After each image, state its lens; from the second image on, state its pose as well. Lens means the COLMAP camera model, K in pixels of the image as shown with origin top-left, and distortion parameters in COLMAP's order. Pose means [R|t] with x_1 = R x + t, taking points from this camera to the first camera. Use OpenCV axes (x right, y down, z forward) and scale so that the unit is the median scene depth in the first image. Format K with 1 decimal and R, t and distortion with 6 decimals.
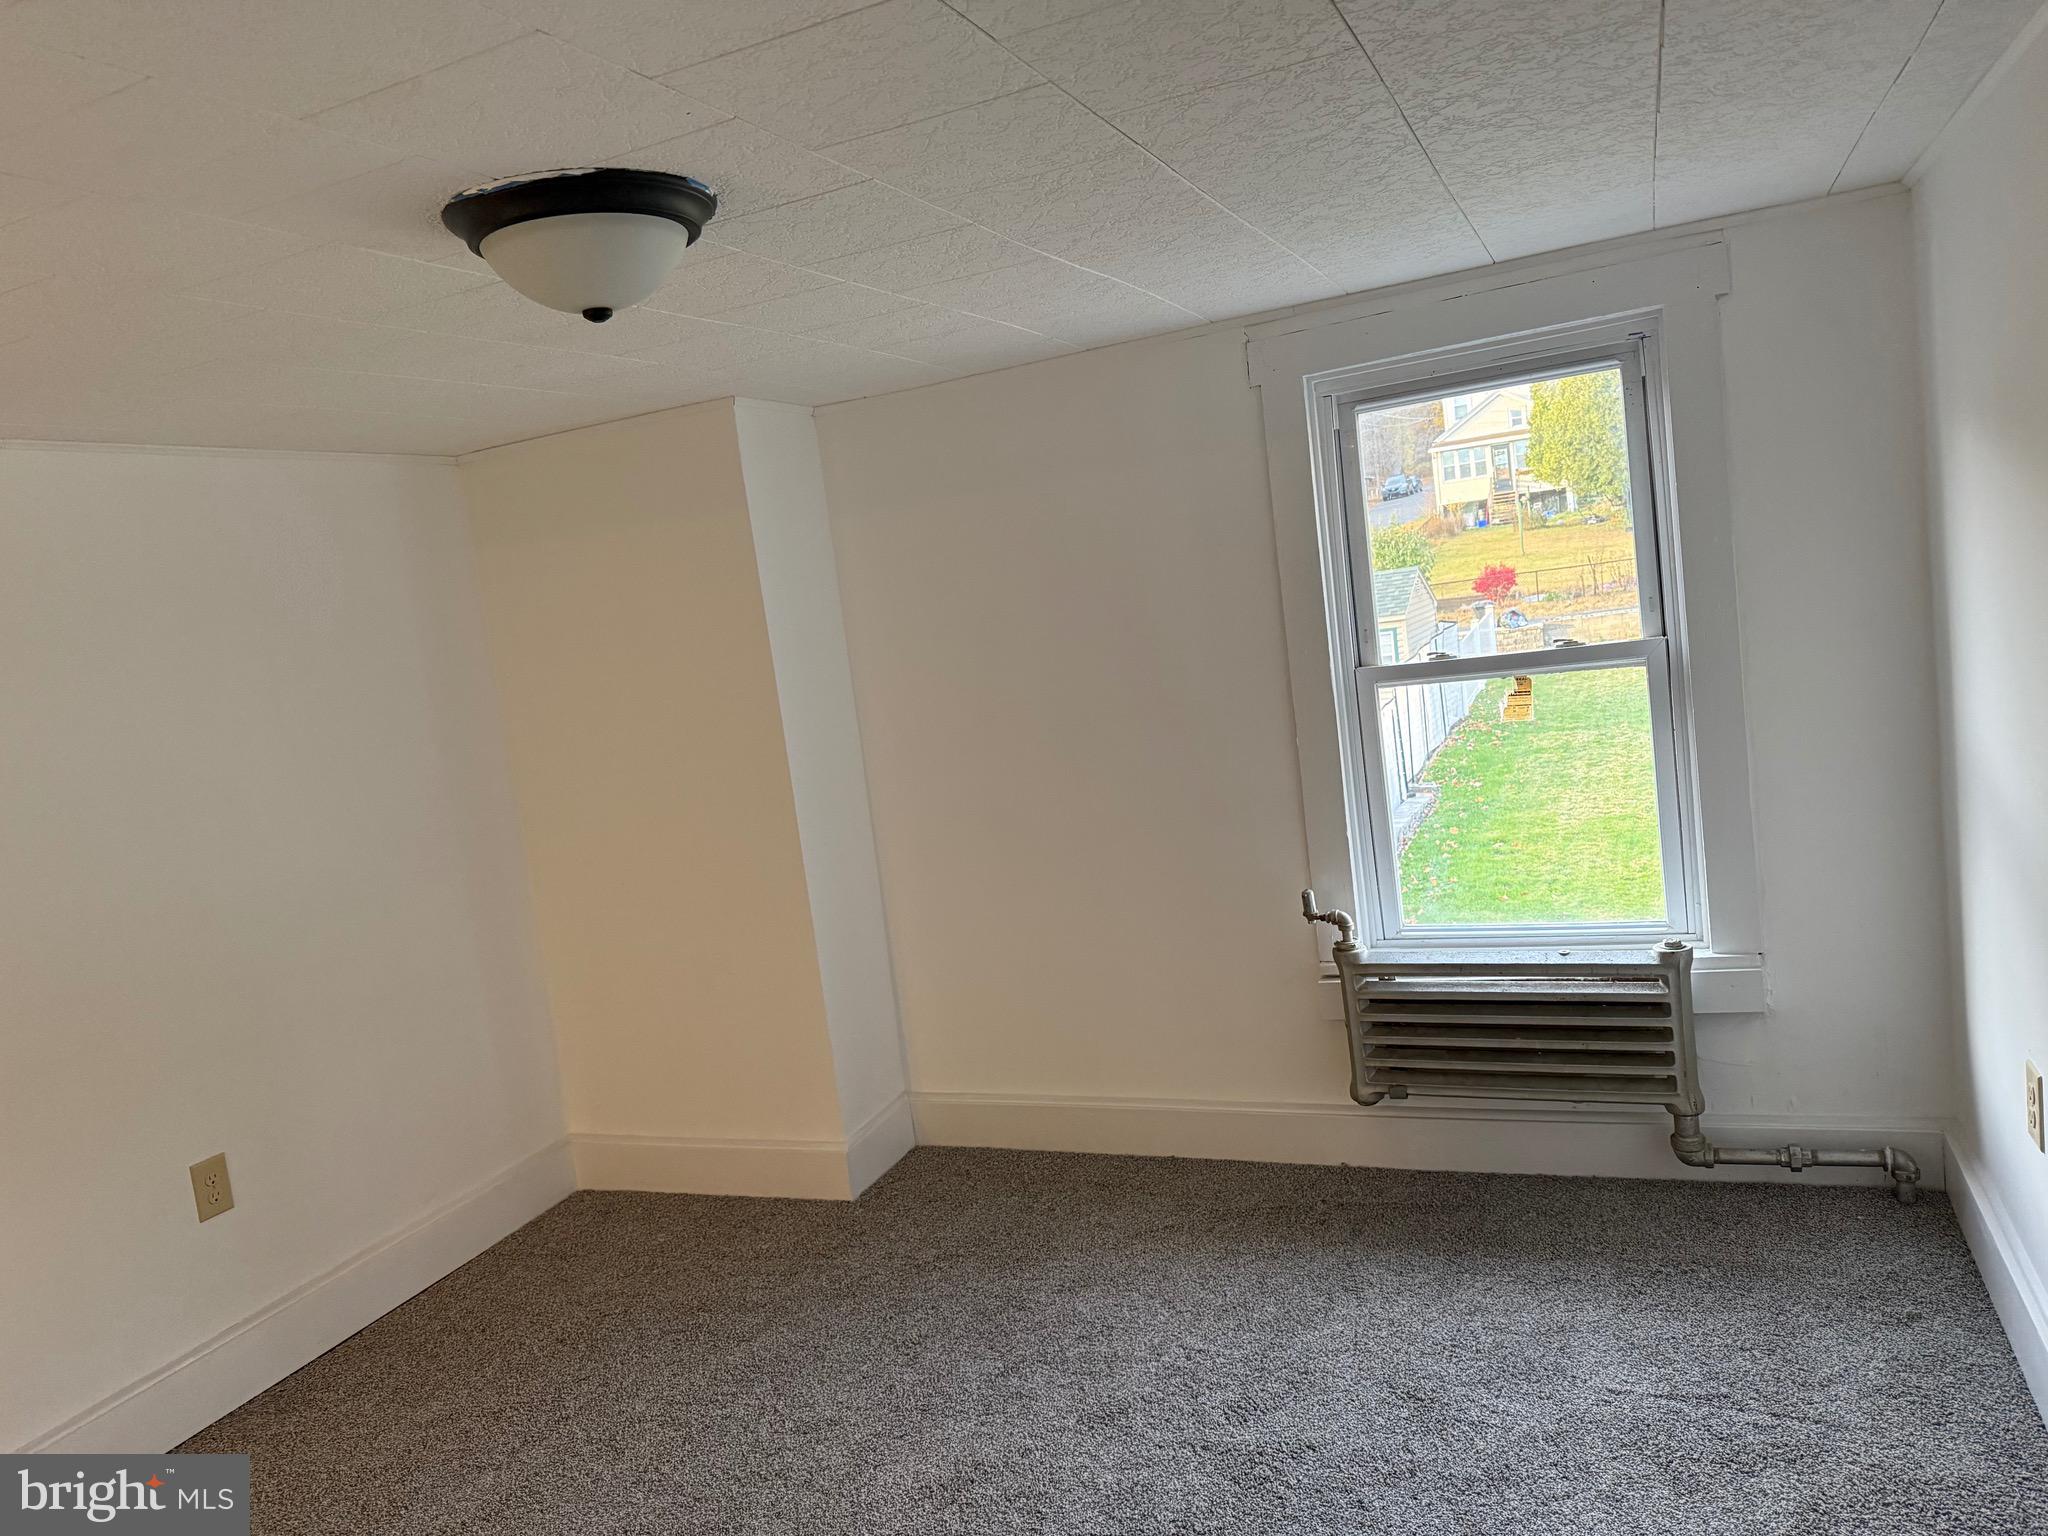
lens RADIAL K [[1478.3, 0, 974.6], [0, 1478.3, 743.3], [0, 0, 1]] dist [0.062173, -0.120696]
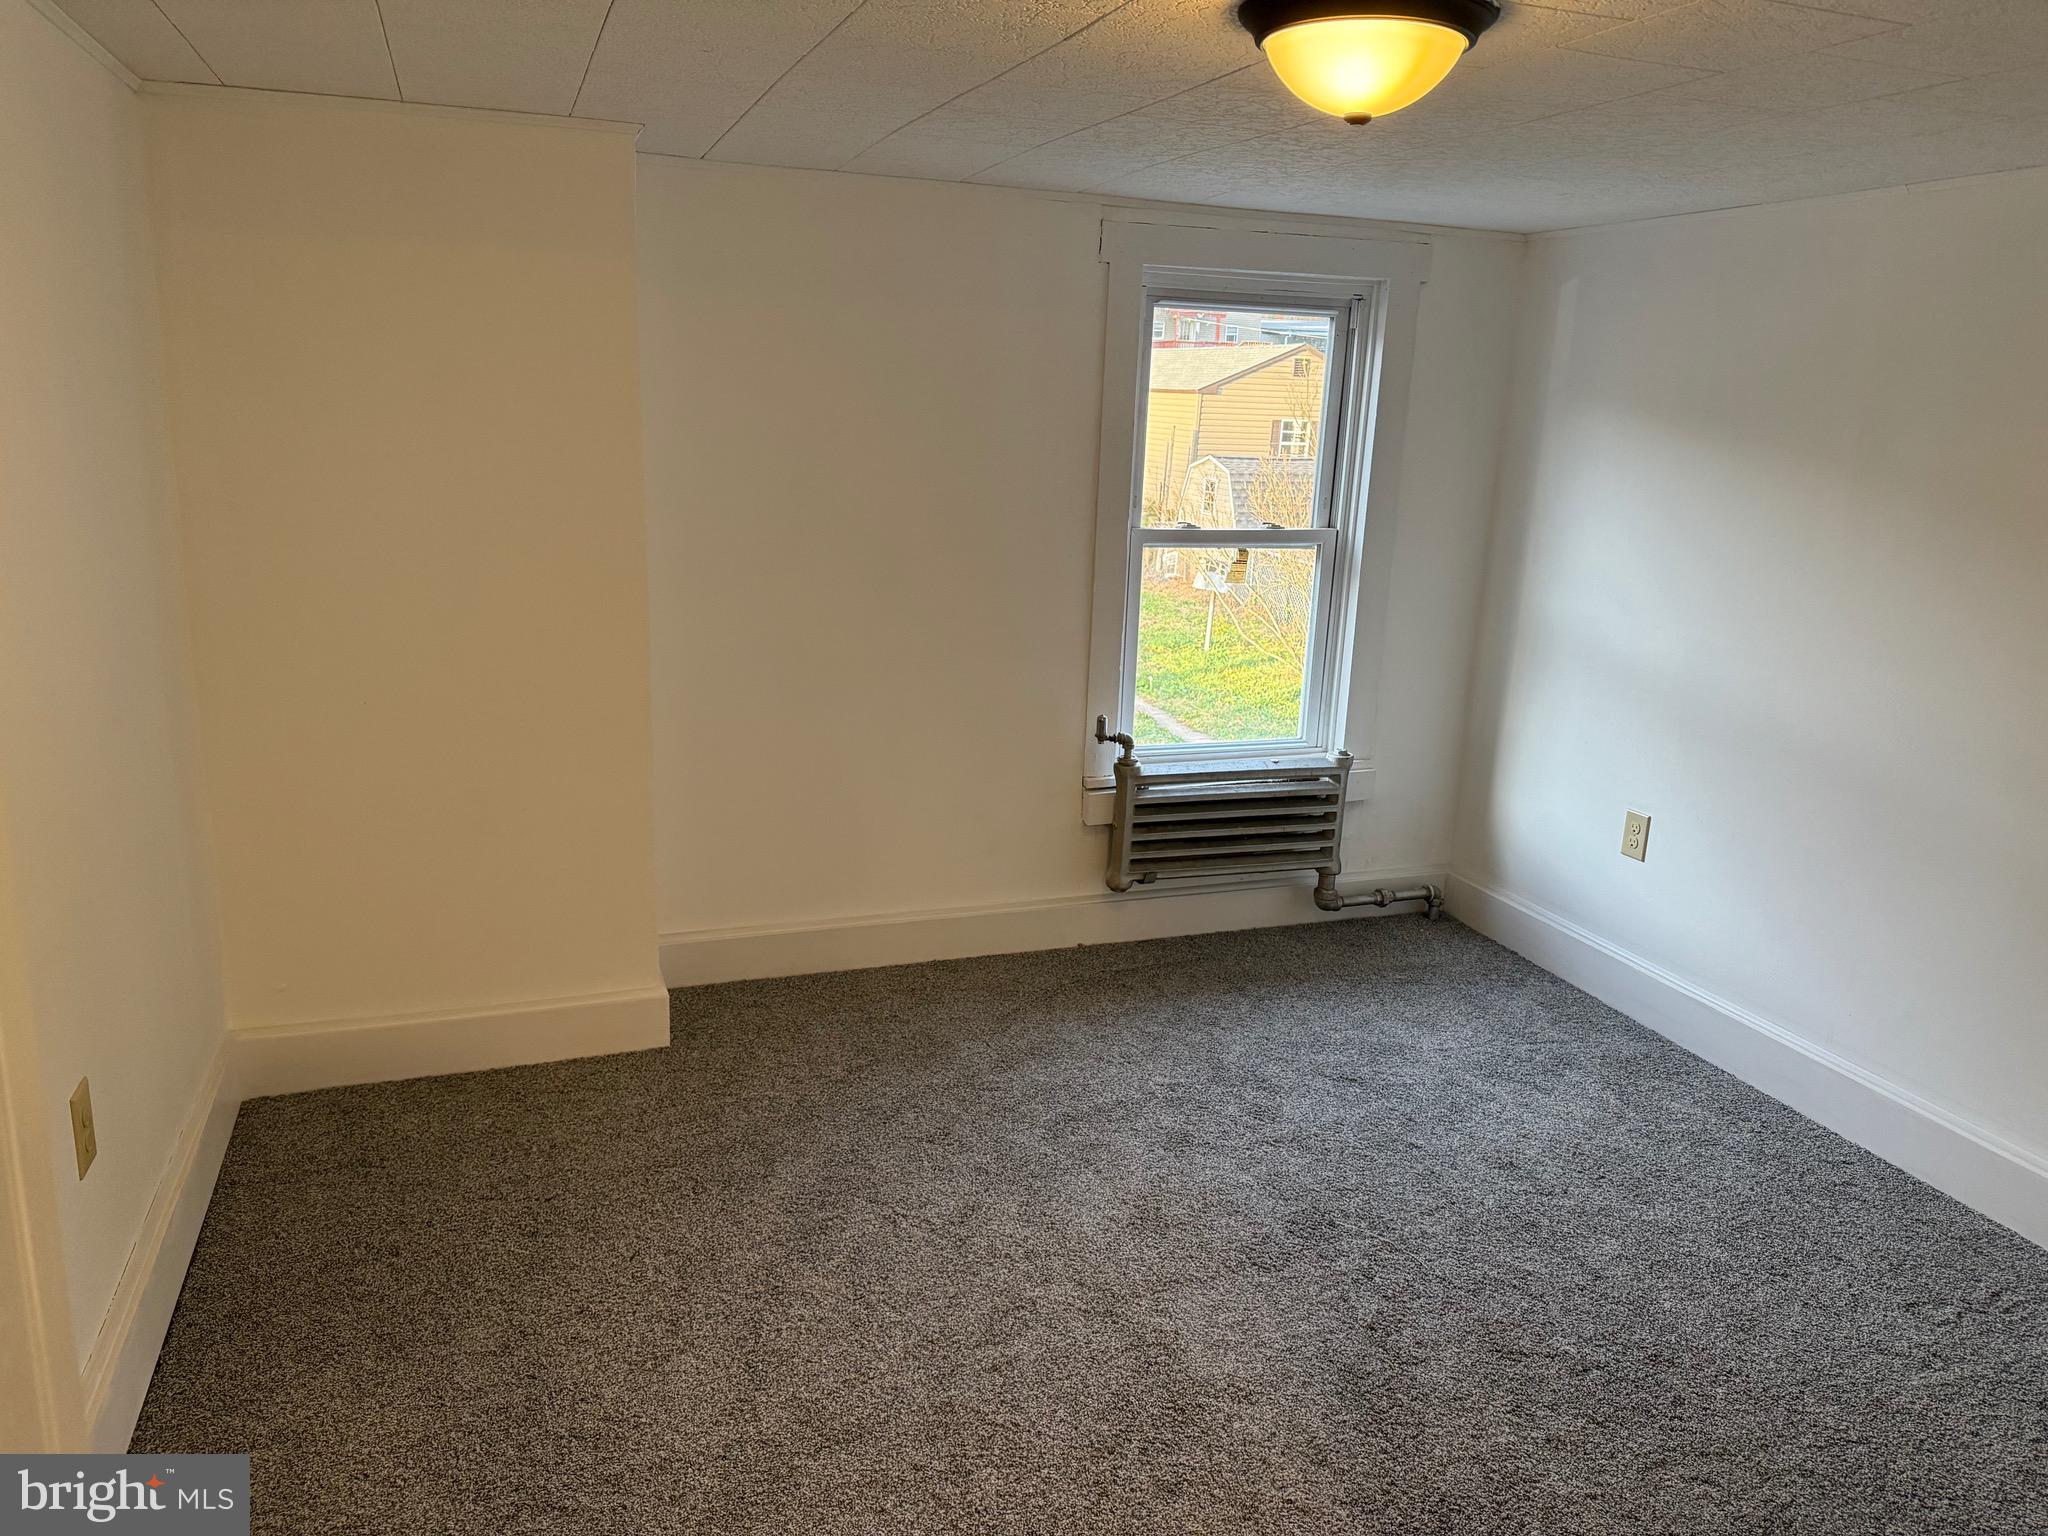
lens RADIAL K [[1431.5, 0, 1024.0], [0, 1431.5, 768.0], [0, 0, 1]] dist [0.057384, -0.036557]
pose [[0.711059, -0.013925, 0.702994, -0.646653], [-0.053119, 0.995883, 0.073456, 0.063246], [-0.701123, -0.089574, 0.707392, 0.246204]]
